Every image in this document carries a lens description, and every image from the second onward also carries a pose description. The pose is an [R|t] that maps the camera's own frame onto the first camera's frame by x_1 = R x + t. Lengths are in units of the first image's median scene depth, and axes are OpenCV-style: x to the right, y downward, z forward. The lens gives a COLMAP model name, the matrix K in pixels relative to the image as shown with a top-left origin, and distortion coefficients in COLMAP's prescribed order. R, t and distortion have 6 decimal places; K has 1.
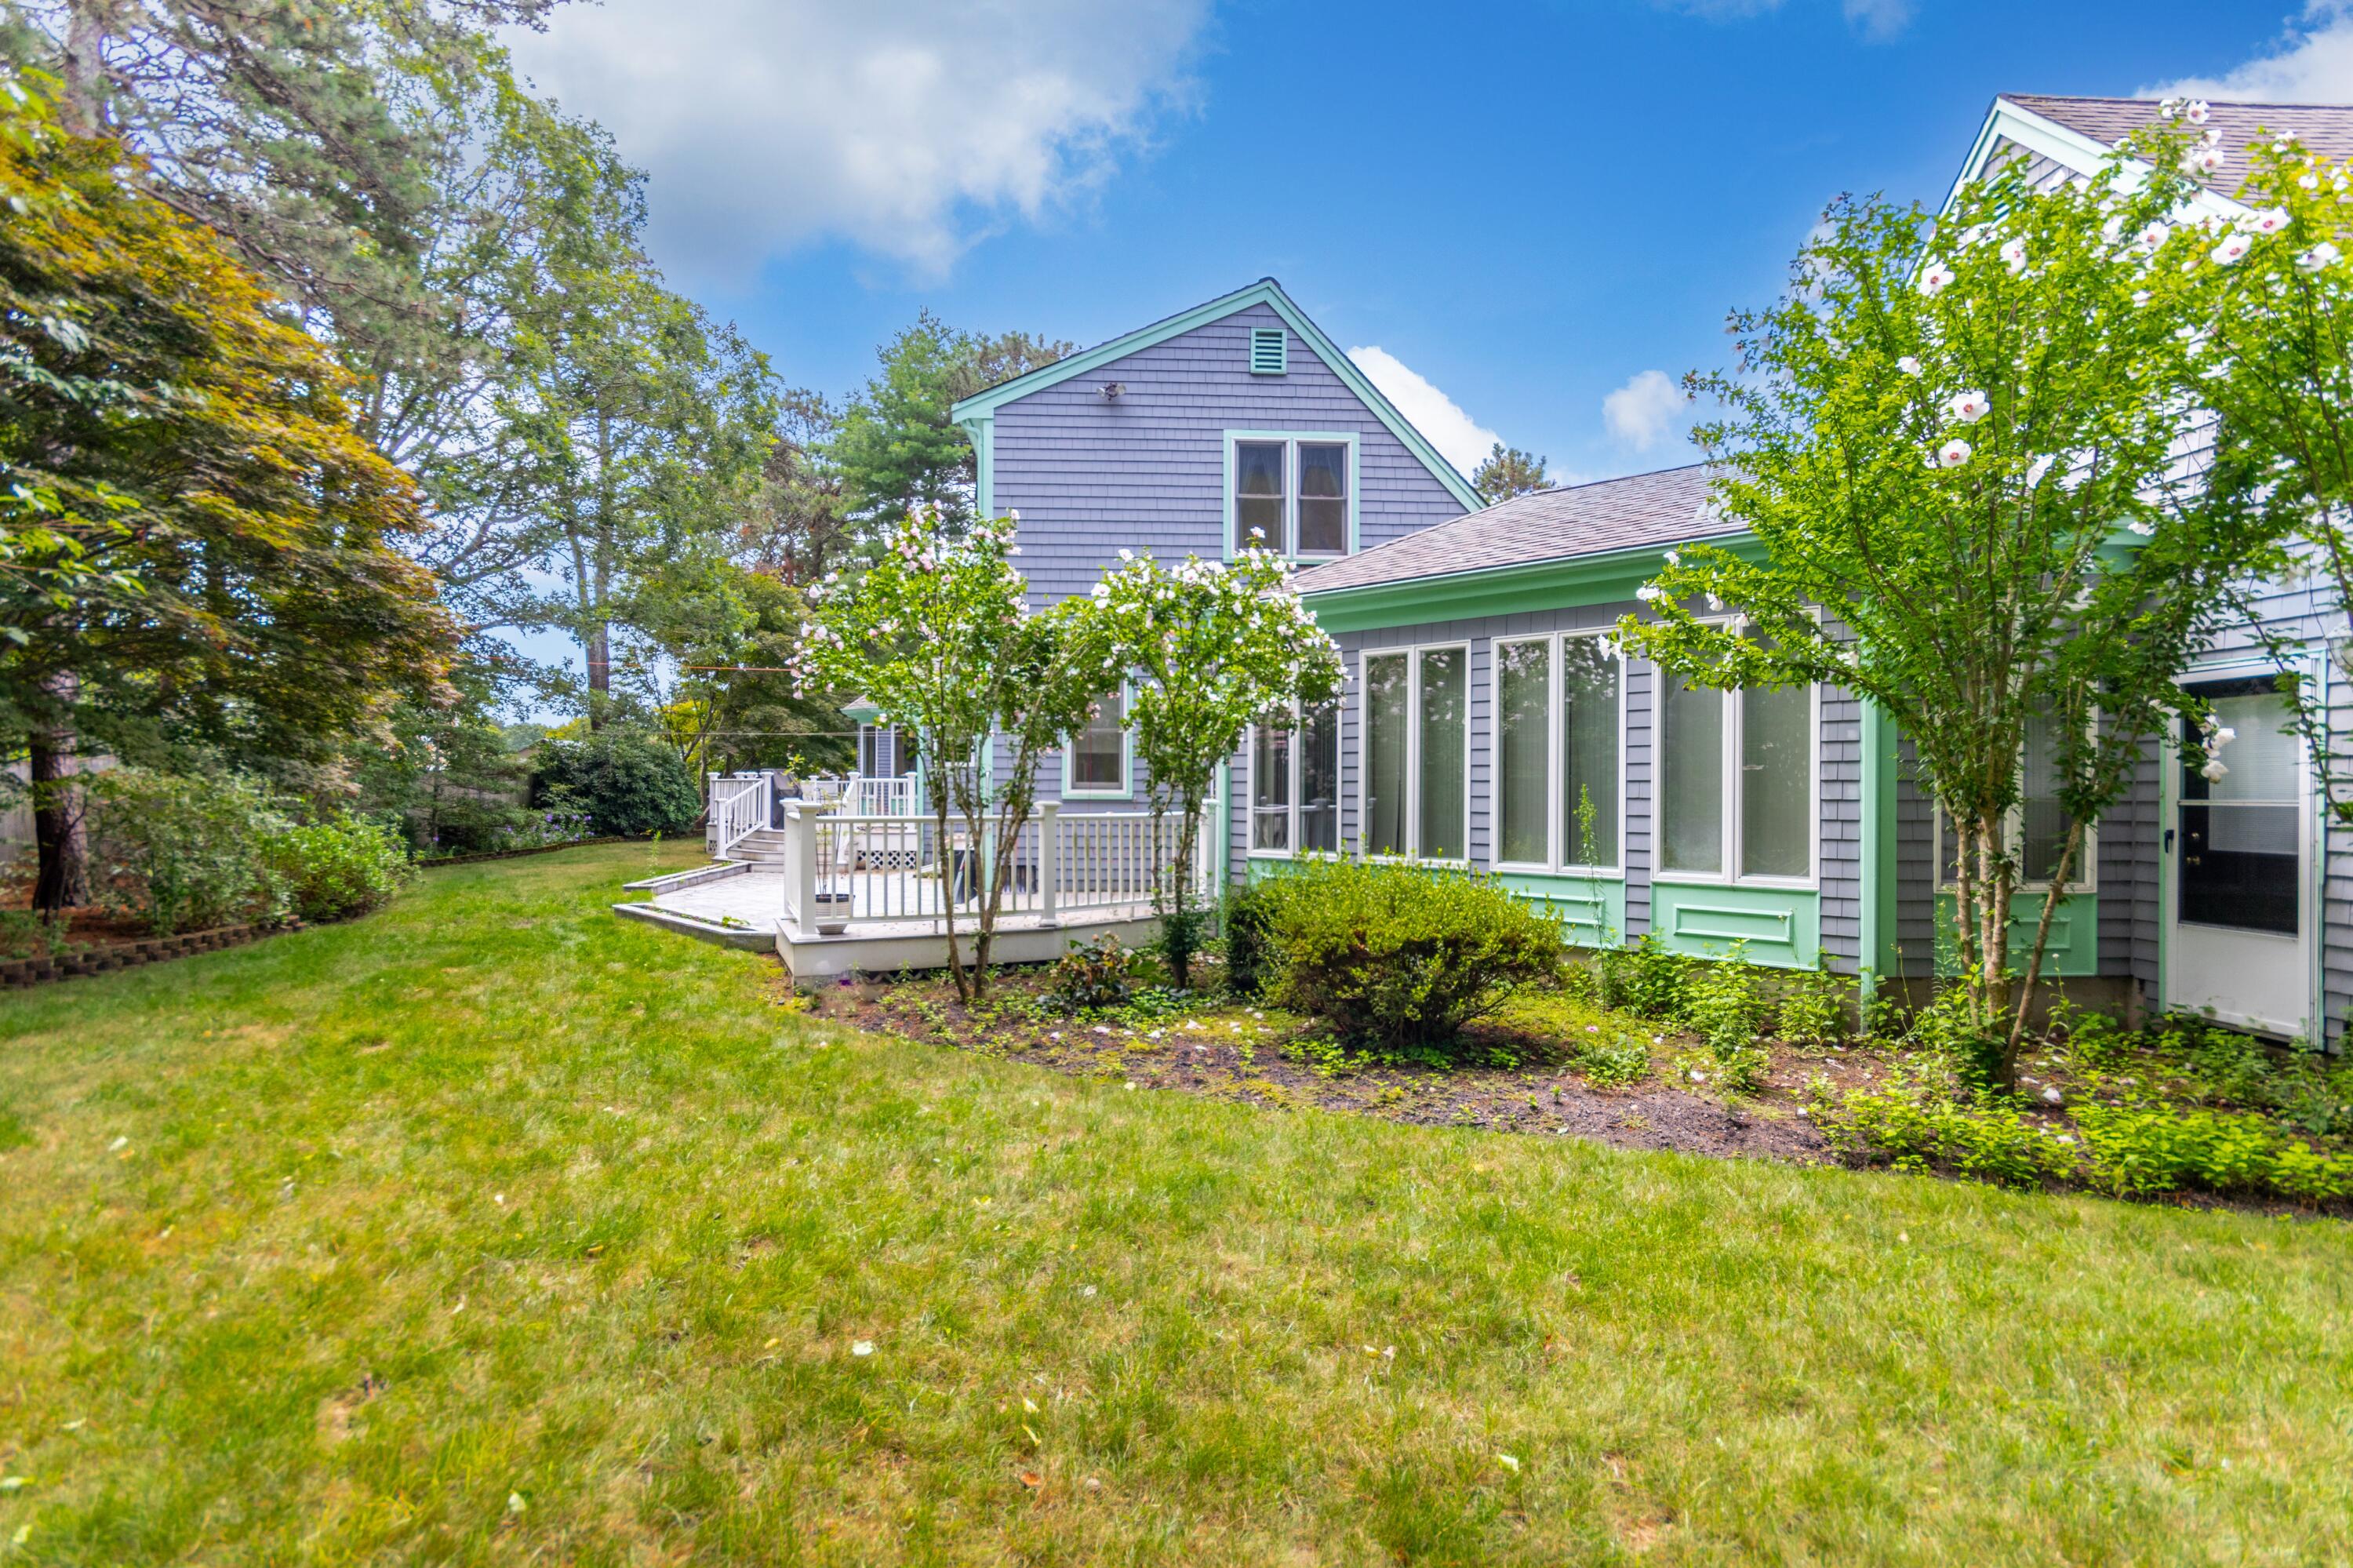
lens RADIAL K [[1079.9, 0, 1182.1], [0, 1079.9, 785.4], [0, 0, 1]] dist [-0.000719, -0.000502]
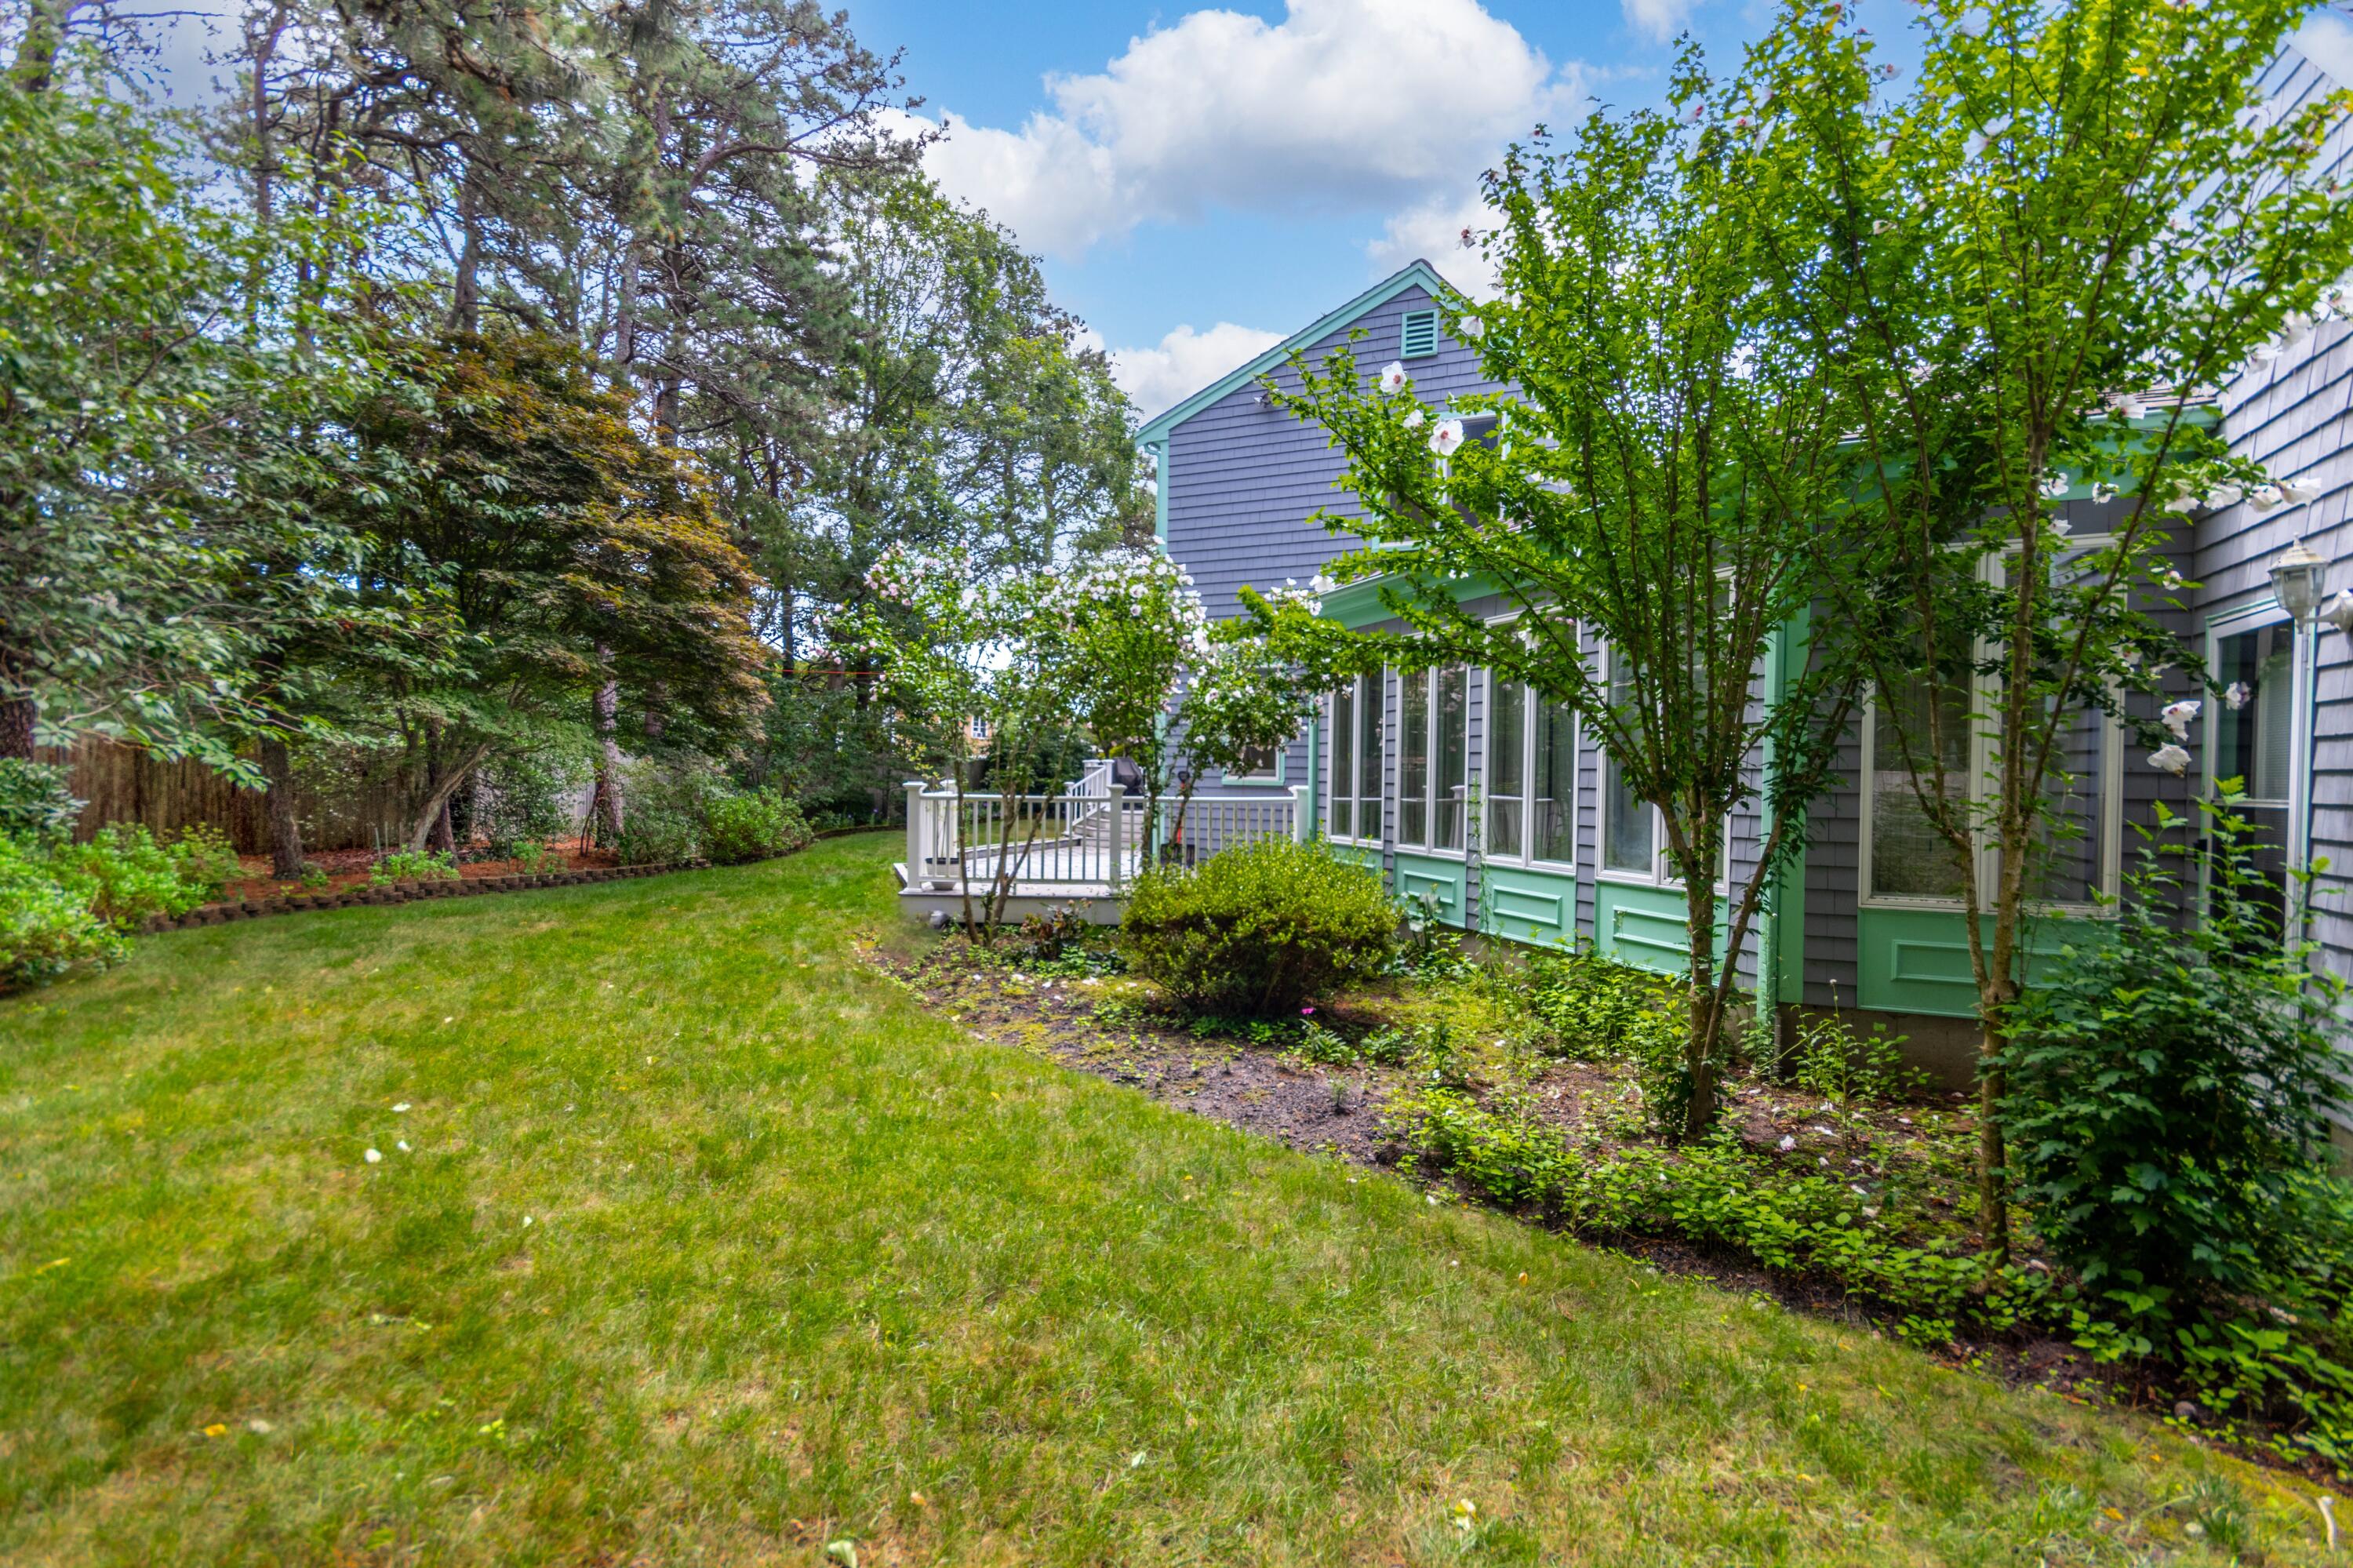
lens RADIAL K [[1079.9, 0, 1182.1], [0, 1079.9, 785.4], [0, 0, 1]] dist [-0.000719, -0.000502]
pose [[0.890540, 0.013580, -0.454702, 0.405348], [-0.008961, 0.999884, 0.012311, 0.000703], [0.454816, -0.006889, 0.890559, 0.022319]]
